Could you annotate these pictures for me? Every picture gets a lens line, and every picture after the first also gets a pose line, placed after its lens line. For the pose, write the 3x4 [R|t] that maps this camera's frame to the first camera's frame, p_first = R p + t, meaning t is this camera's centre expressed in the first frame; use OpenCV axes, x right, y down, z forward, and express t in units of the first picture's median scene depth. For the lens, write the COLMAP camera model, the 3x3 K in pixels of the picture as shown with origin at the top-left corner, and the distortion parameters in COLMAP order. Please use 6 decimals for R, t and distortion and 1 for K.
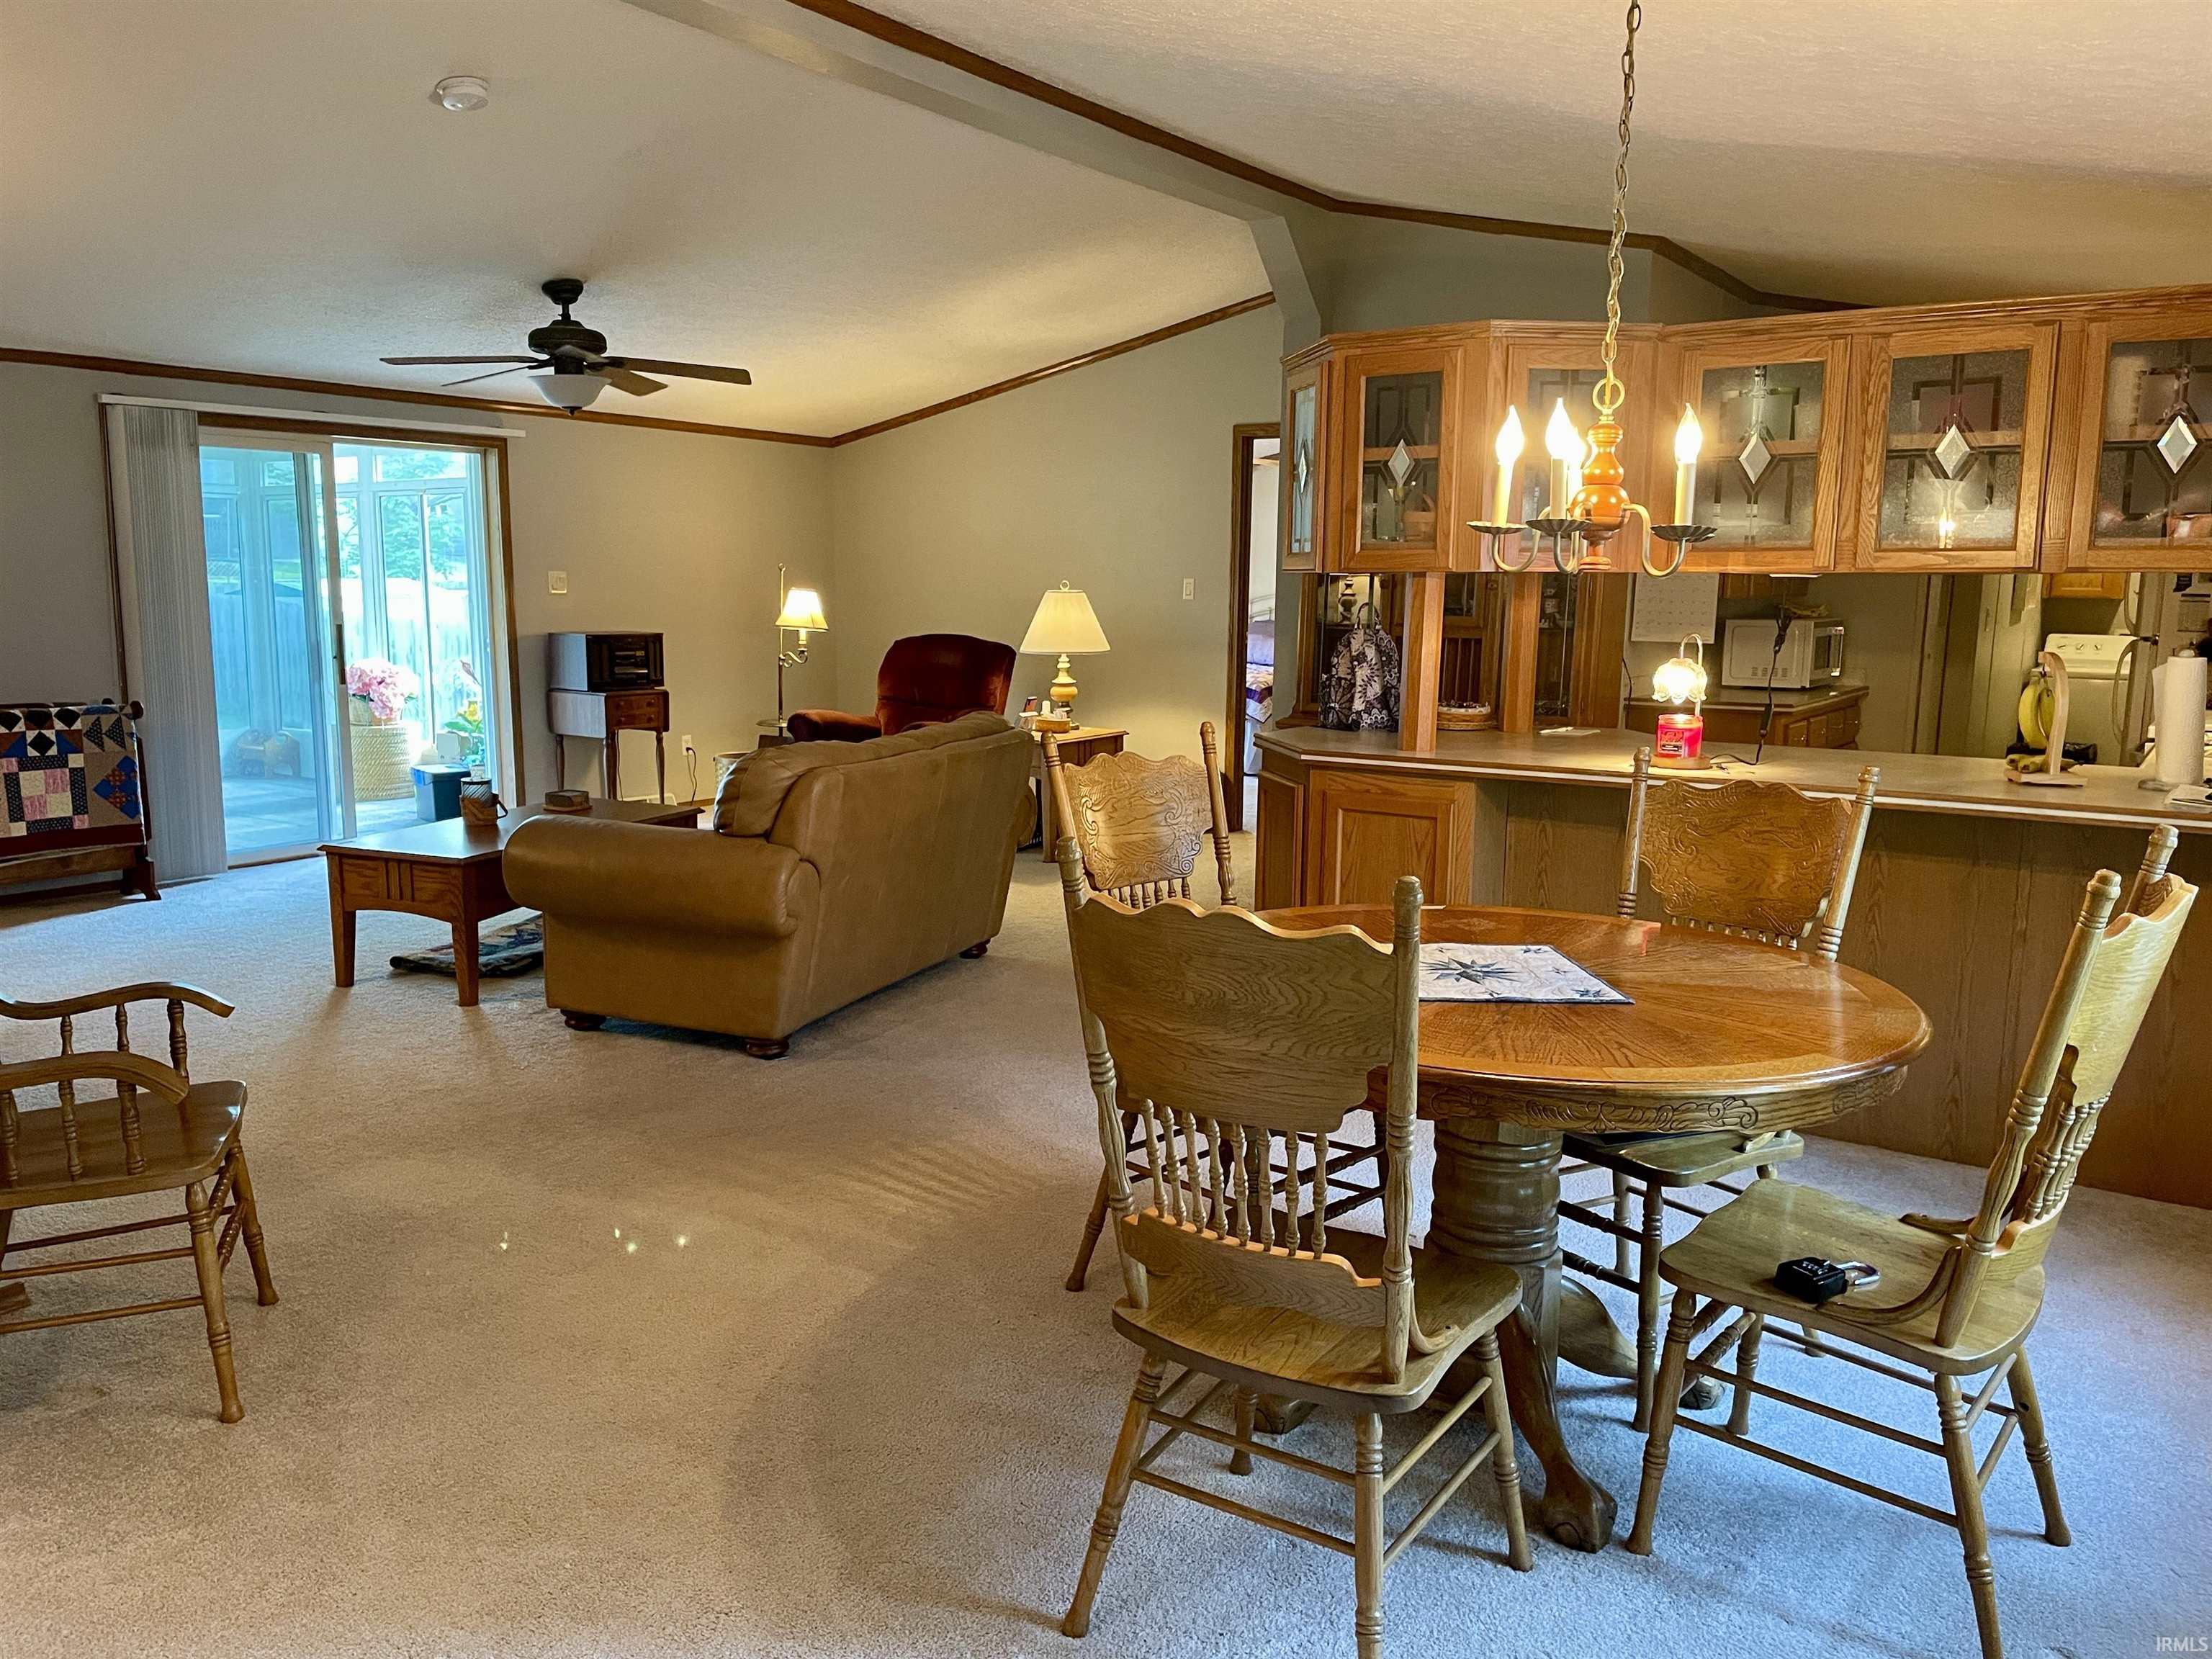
lens RADIAL K [[1691.2, 0, 1109.6], [0, 1691.2, 832.2], [0, 0, 1]] dist [0.033250, -0.035462]
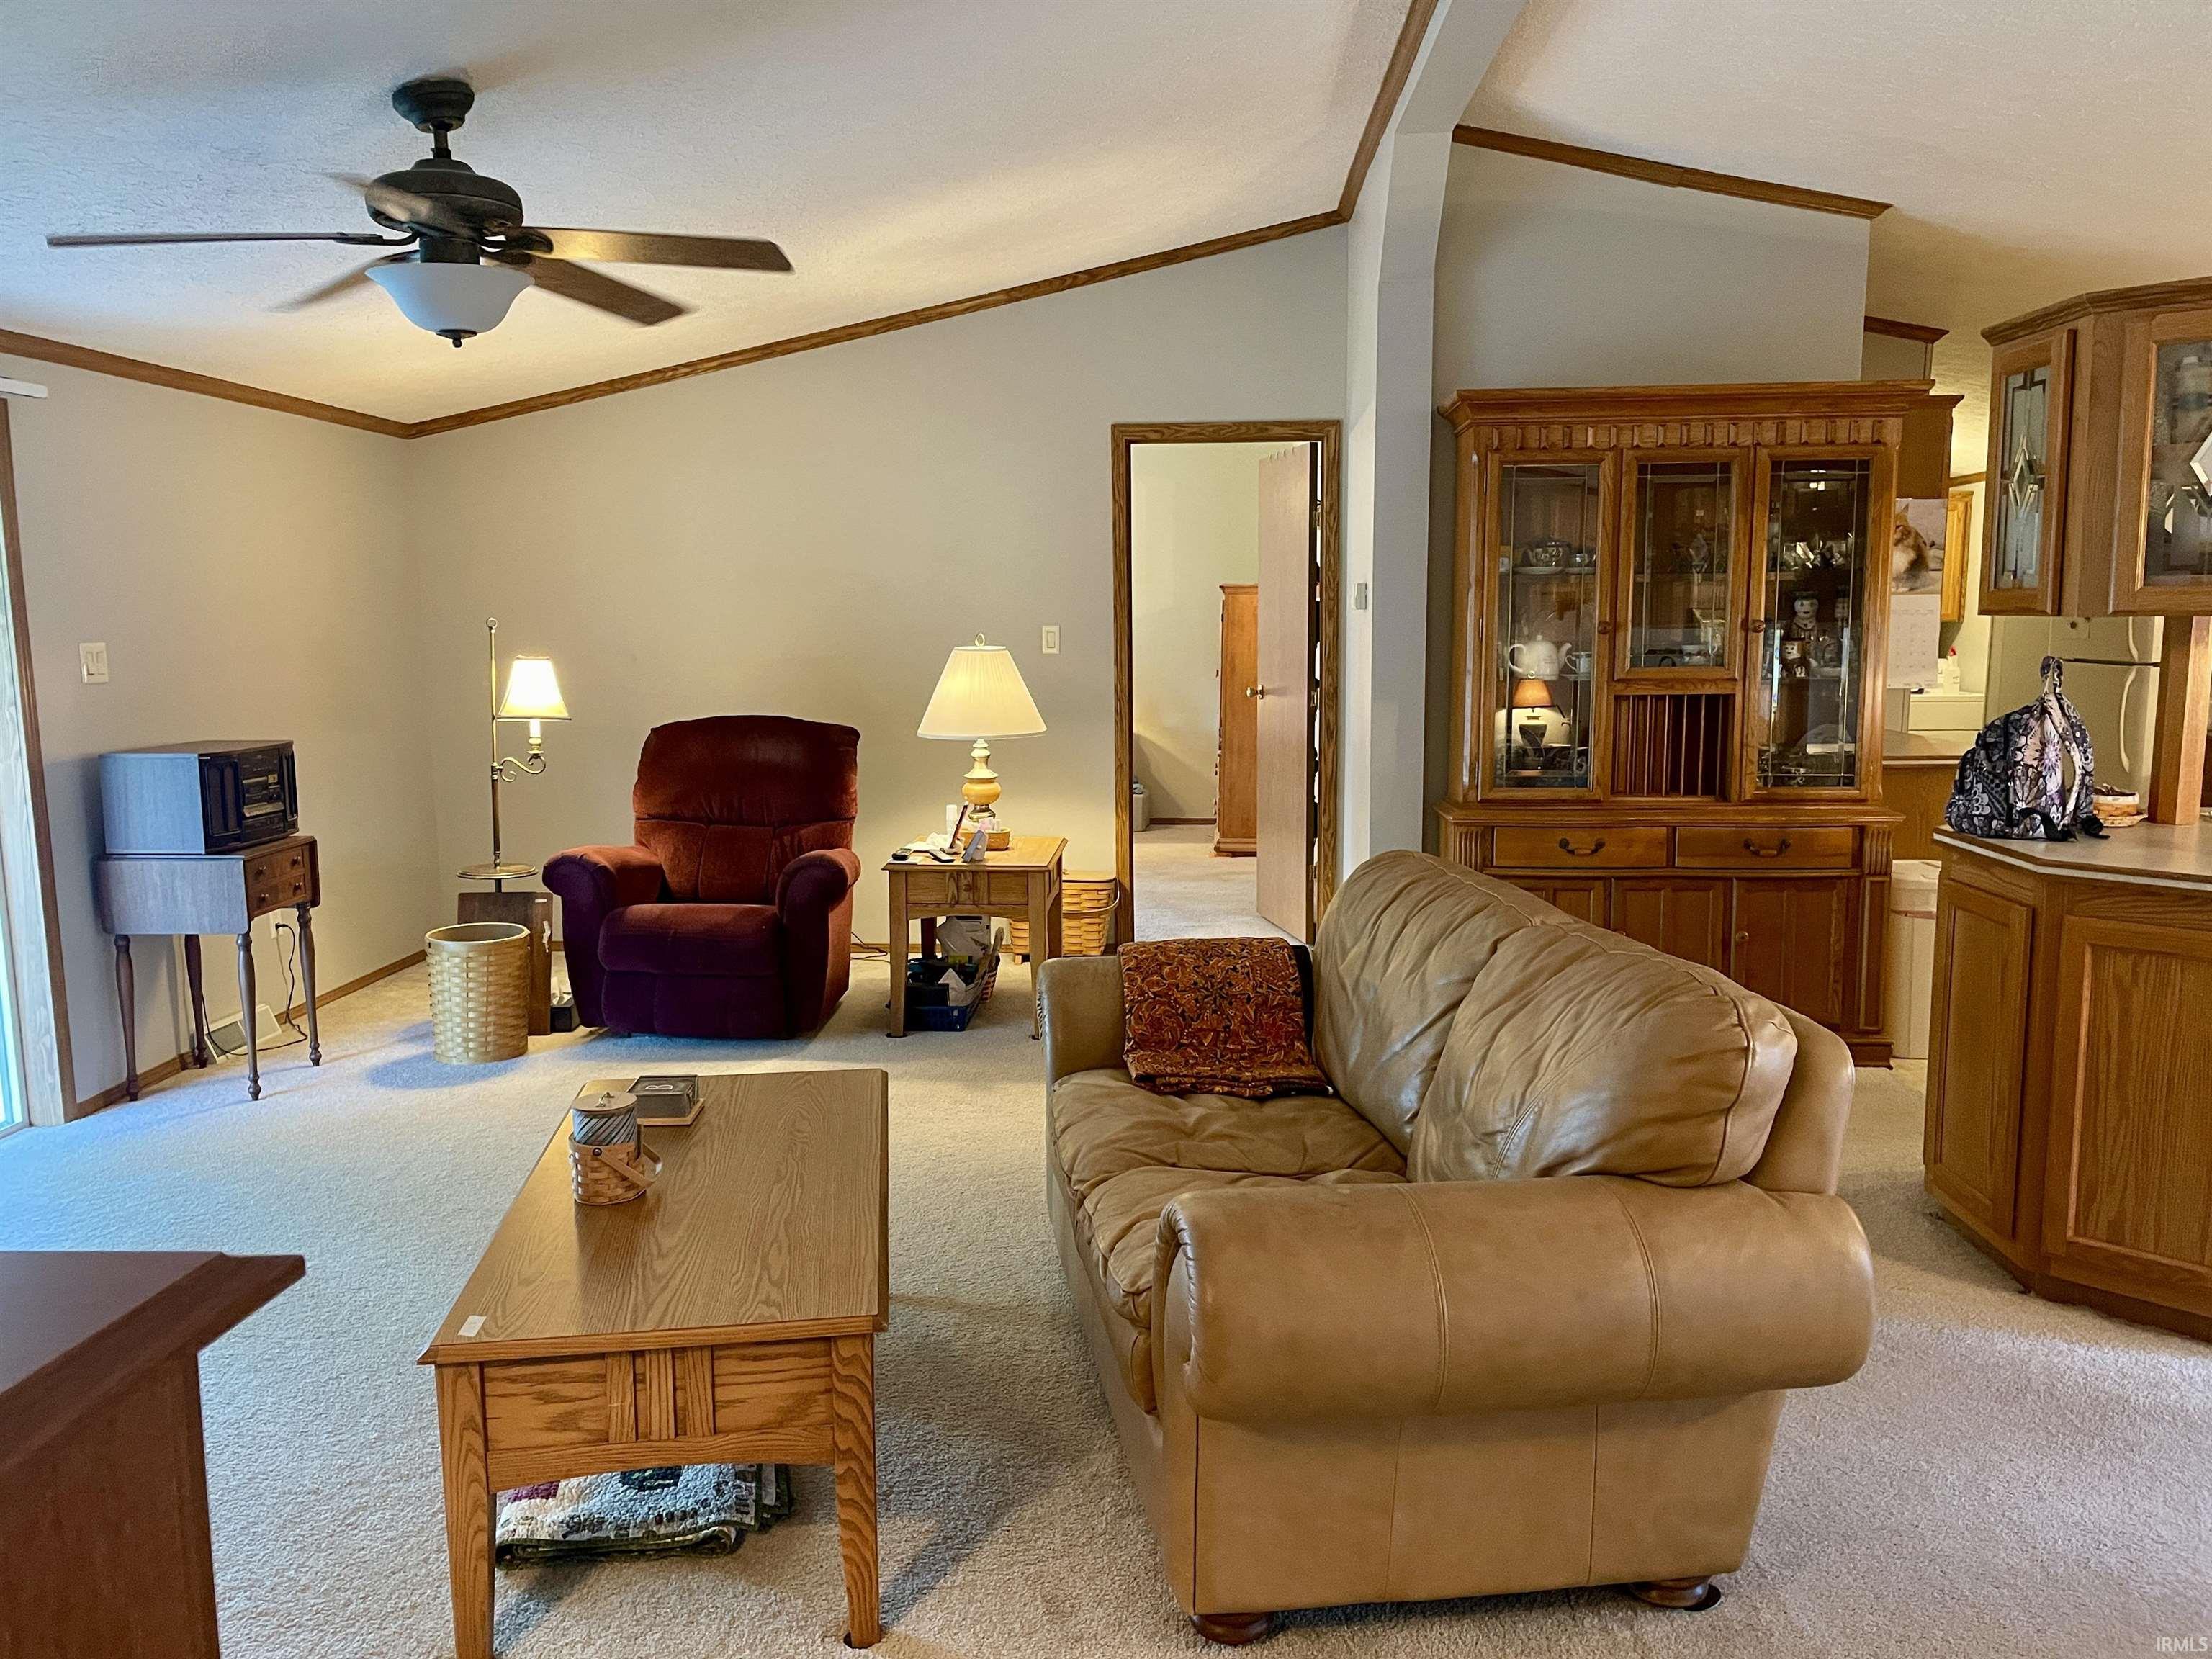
lens RADIAL K [[1691.2, 0, 1109.3], [0, 1691.2, 825.2], [0, 0, 1]] dist [0.033250, -0.035462]
pose [[0.858491, -0.086143, 0.505542, -0.338171], [0.097336, 0.995242, 0.004293, -0.066602], [-0.503506, 0.045522, 0.862791, 0.368270]]
